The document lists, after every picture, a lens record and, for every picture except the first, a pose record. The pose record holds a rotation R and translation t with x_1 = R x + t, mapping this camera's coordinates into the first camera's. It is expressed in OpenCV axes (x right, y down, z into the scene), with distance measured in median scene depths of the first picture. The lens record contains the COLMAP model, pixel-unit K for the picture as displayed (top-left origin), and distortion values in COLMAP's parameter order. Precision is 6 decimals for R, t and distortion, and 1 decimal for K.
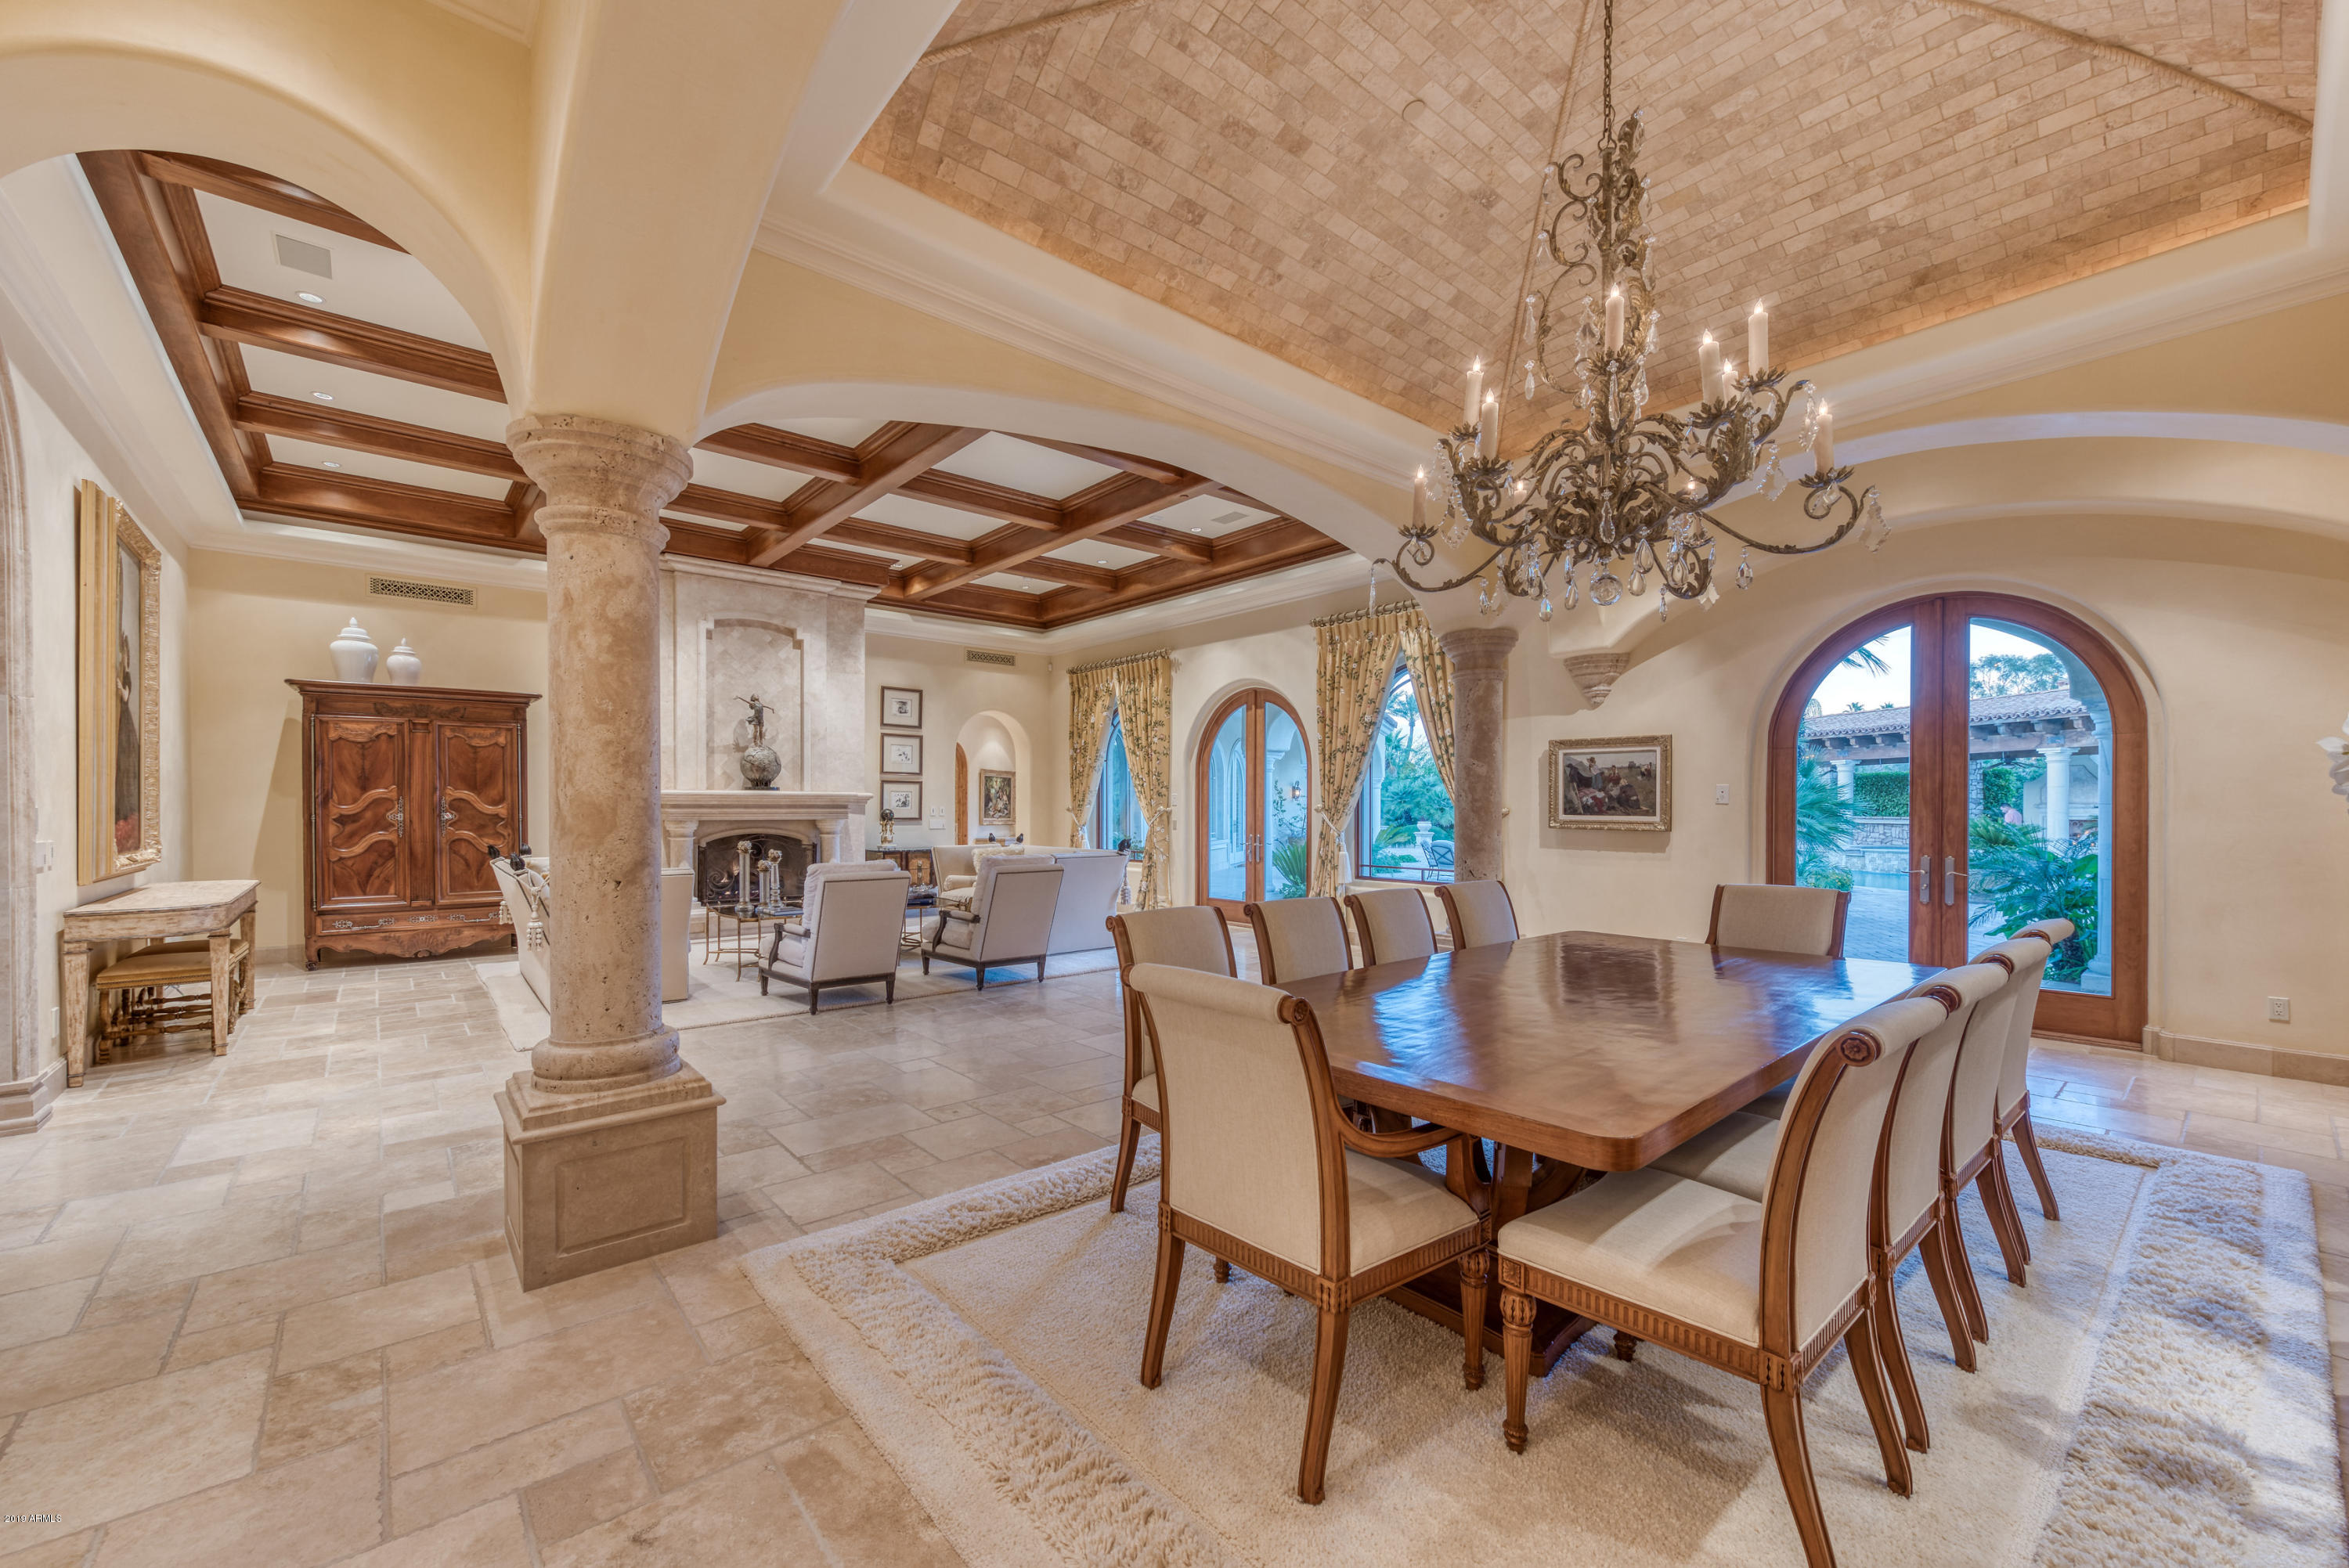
lens RADIAL K [[926.3, 0, 1174.8], [0, 926.3, 798.0], [0, 0, 1]] dist [0.000799, -0.000272]
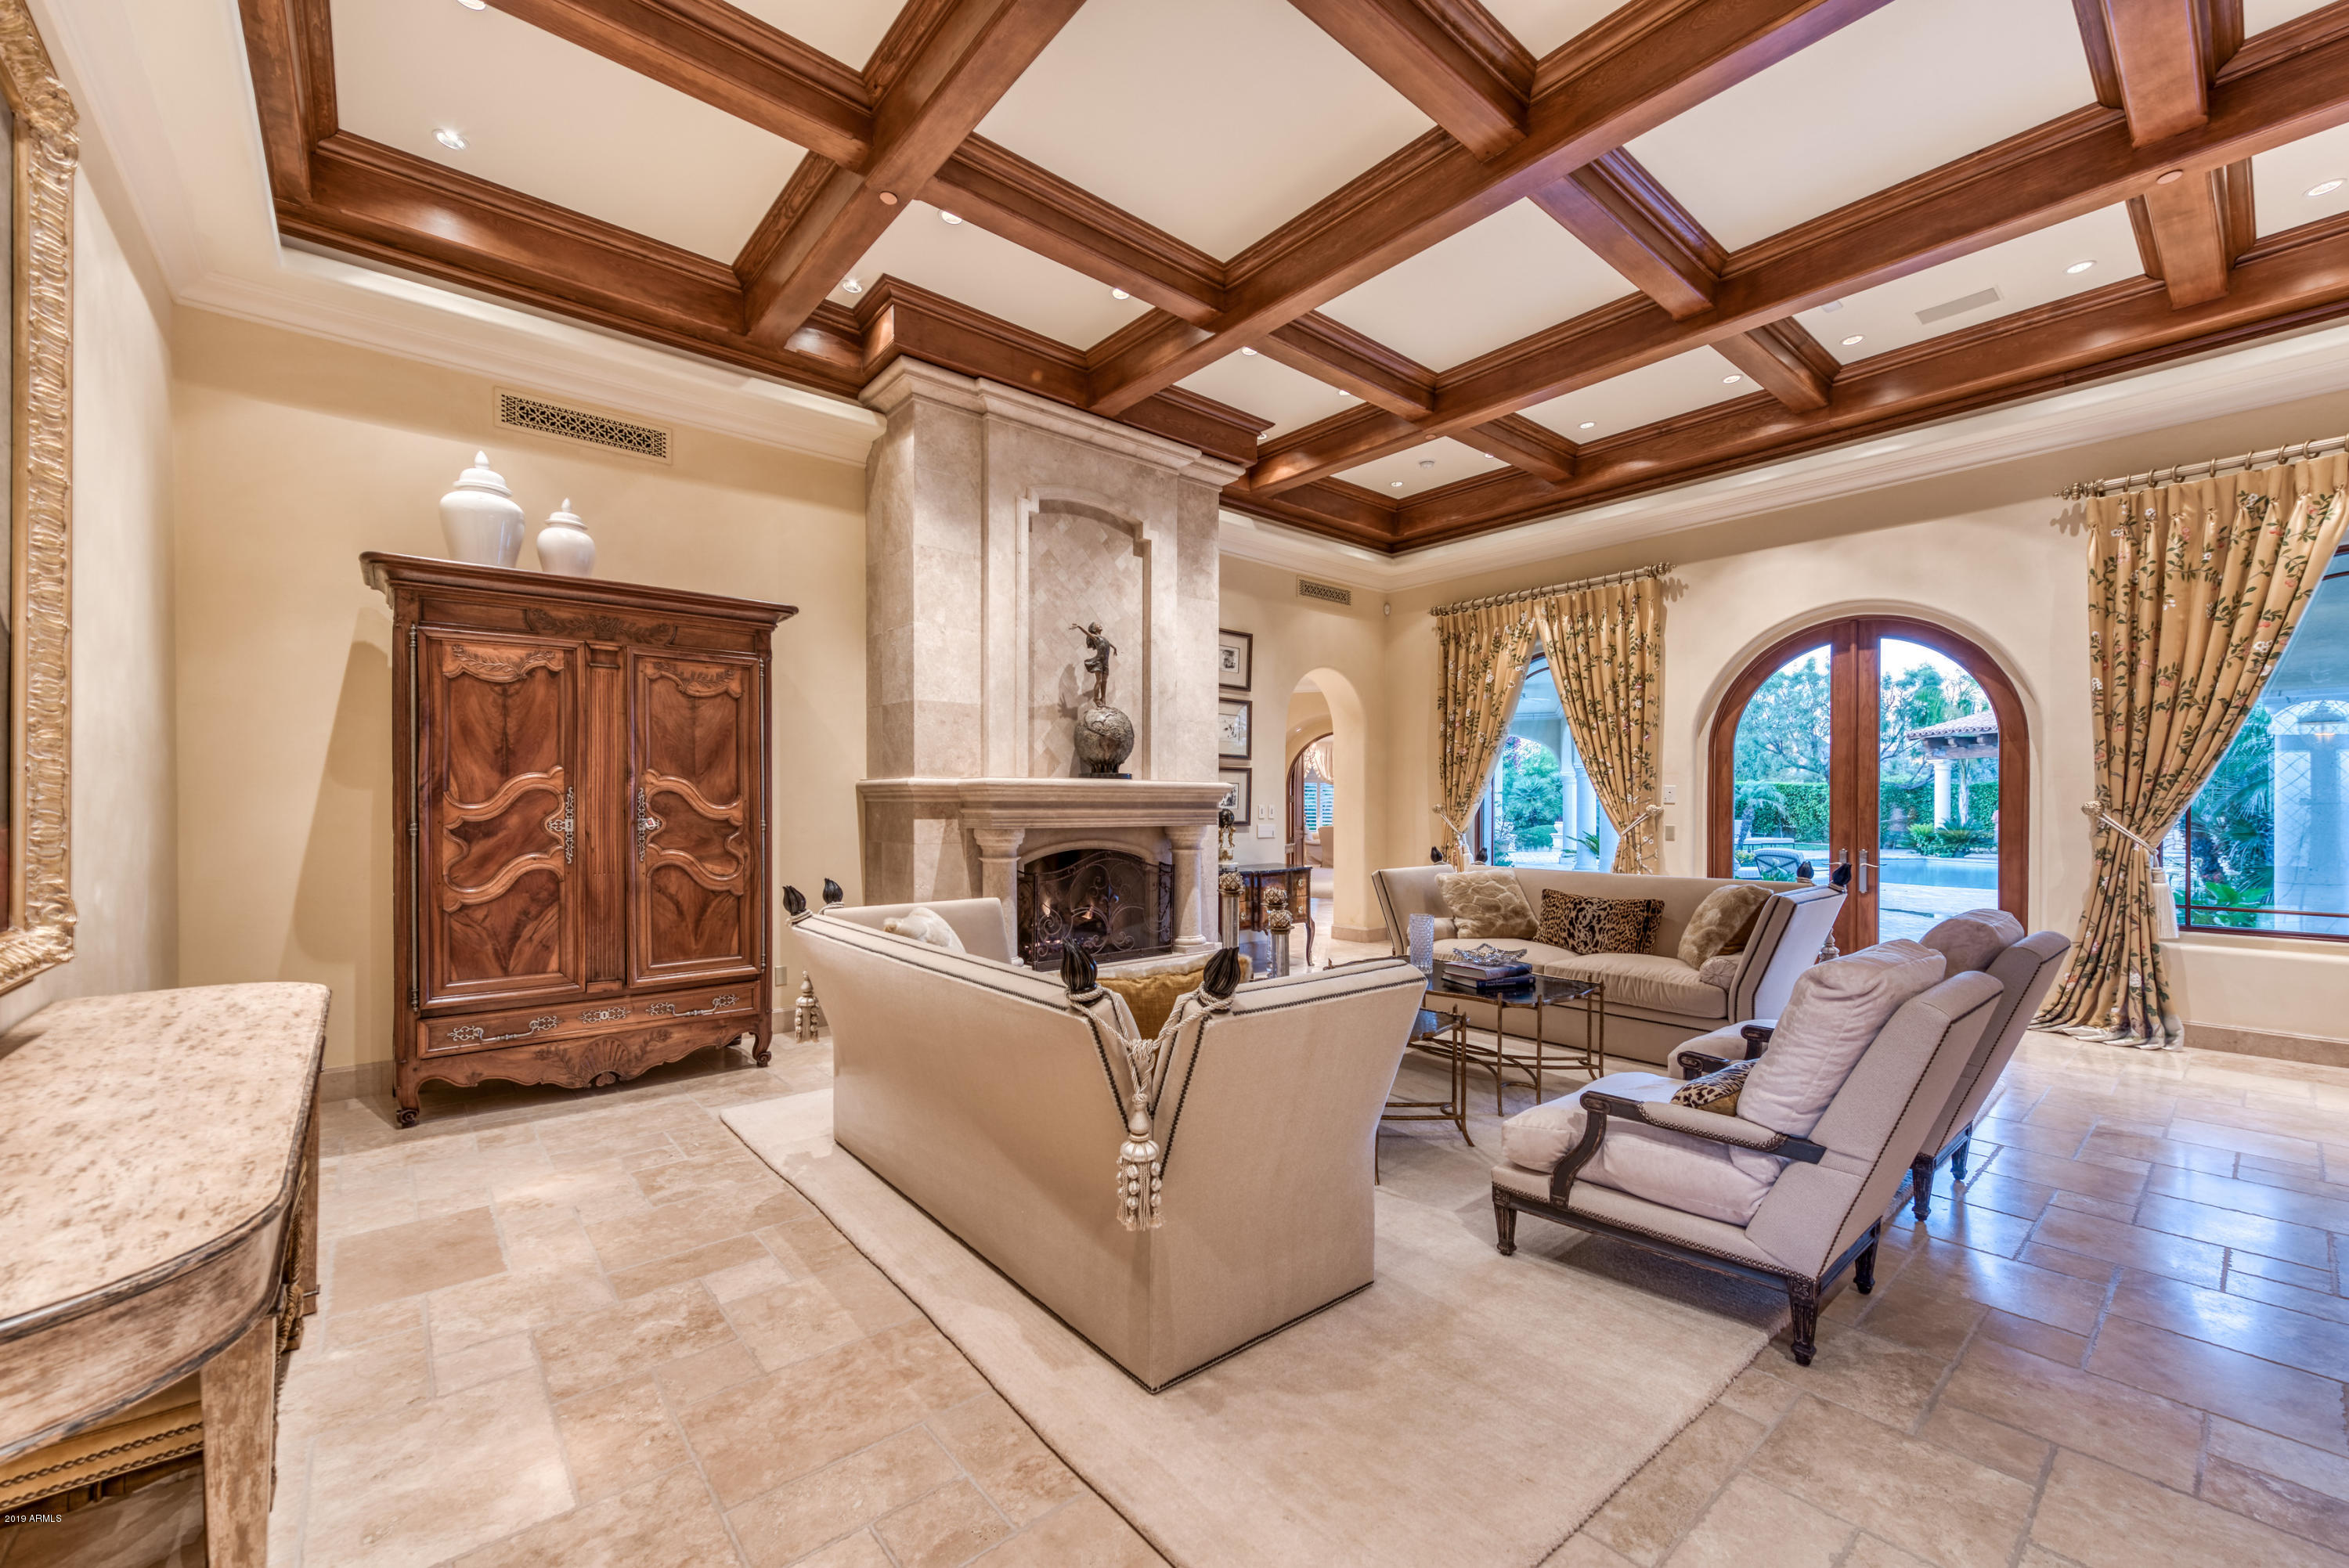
lens RADIAL K [[931.6, 0, 1177.8], [0, 931.6, 792.1], [0, 0, 1]] dist [0.000760, -0.000297]
pose [[0.999992, -0.001200, -0.003870, -0.463752], [0.001184, 0.999990, -0.004243, 0.003750], [0.003875, 0.004239, 0.999984, 0.446914]]
